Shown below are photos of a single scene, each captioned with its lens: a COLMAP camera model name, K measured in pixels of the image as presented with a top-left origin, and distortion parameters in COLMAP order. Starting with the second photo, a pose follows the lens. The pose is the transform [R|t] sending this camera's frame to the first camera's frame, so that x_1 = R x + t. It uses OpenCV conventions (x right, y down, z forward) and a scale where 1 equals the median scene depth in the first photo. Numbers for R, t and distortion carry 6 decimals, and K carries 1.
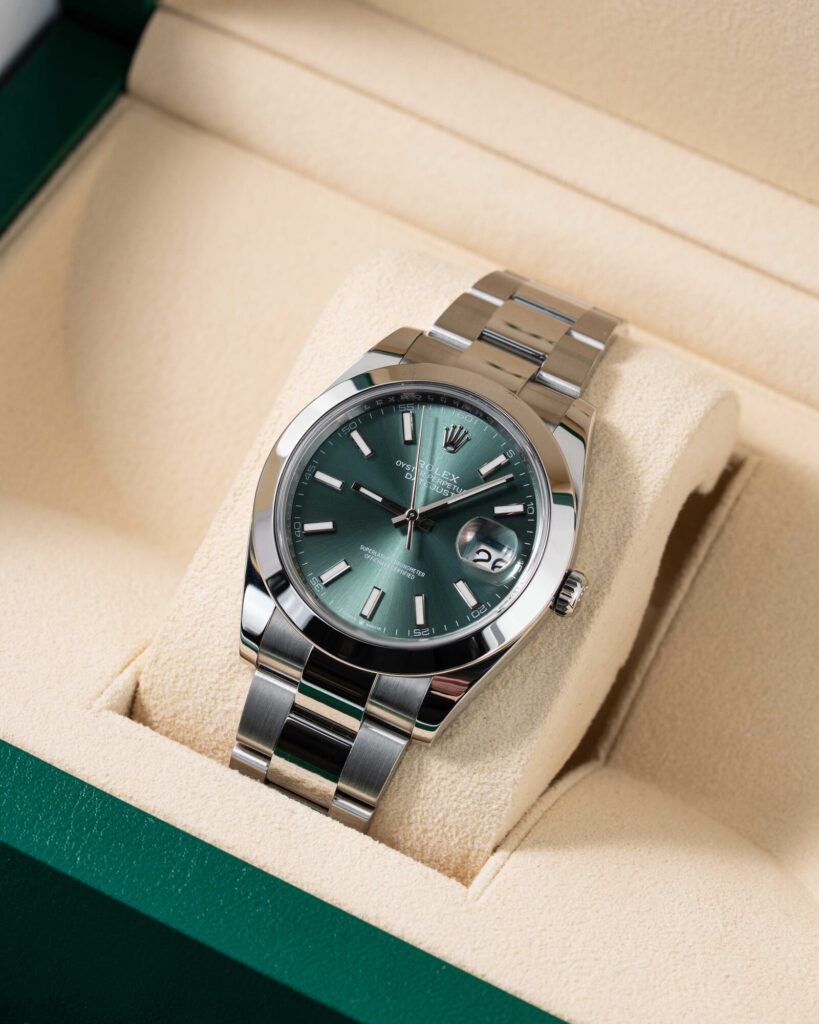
lens RADIAL K [[4477.2, 0, 409.5], [0, 4477.2, 512.0], [0, 0, 1]] dist [-0.046775, 2.943473]
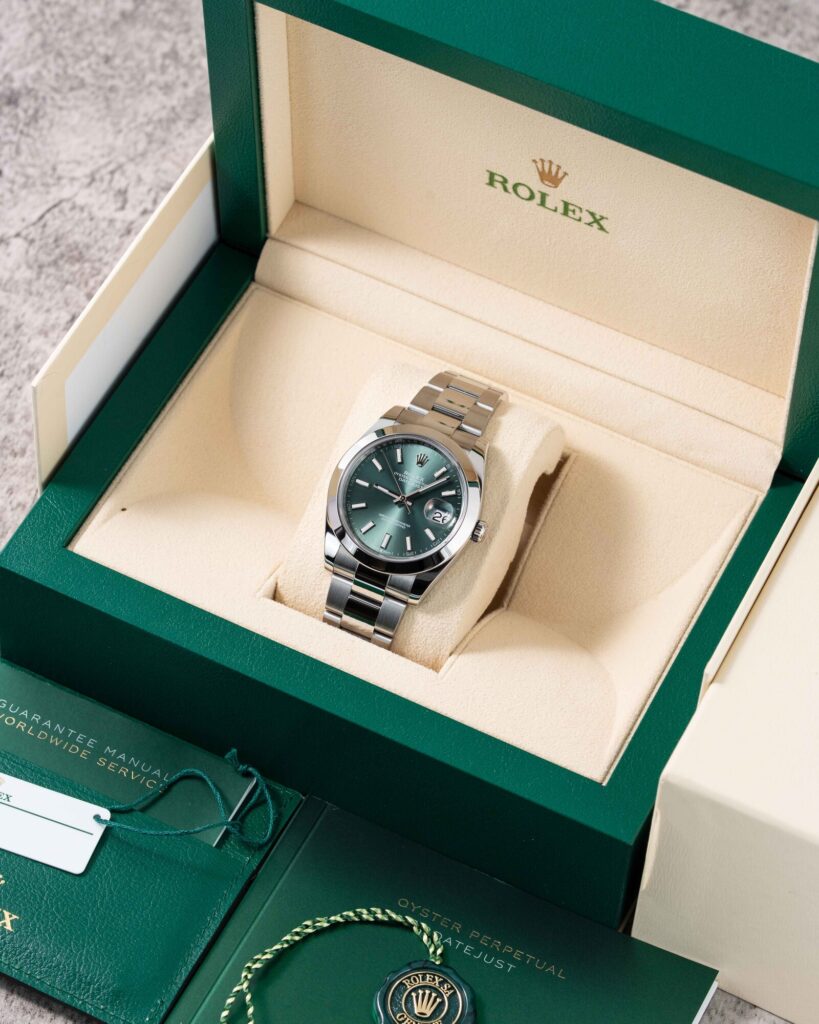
lens RADIAL K [[4477.2, 0, 409.5], [0, 4477.2, 512.0], [0, 0, 1]] dist [-0.046775, 2.943473]
pose [[0.998311, -0.050733, -0.028320, 0.062033], [0.052094, 0.997410, 0.049602, -0.095541], [0.025730, -0.050993, 0.998367, -1.084116]]
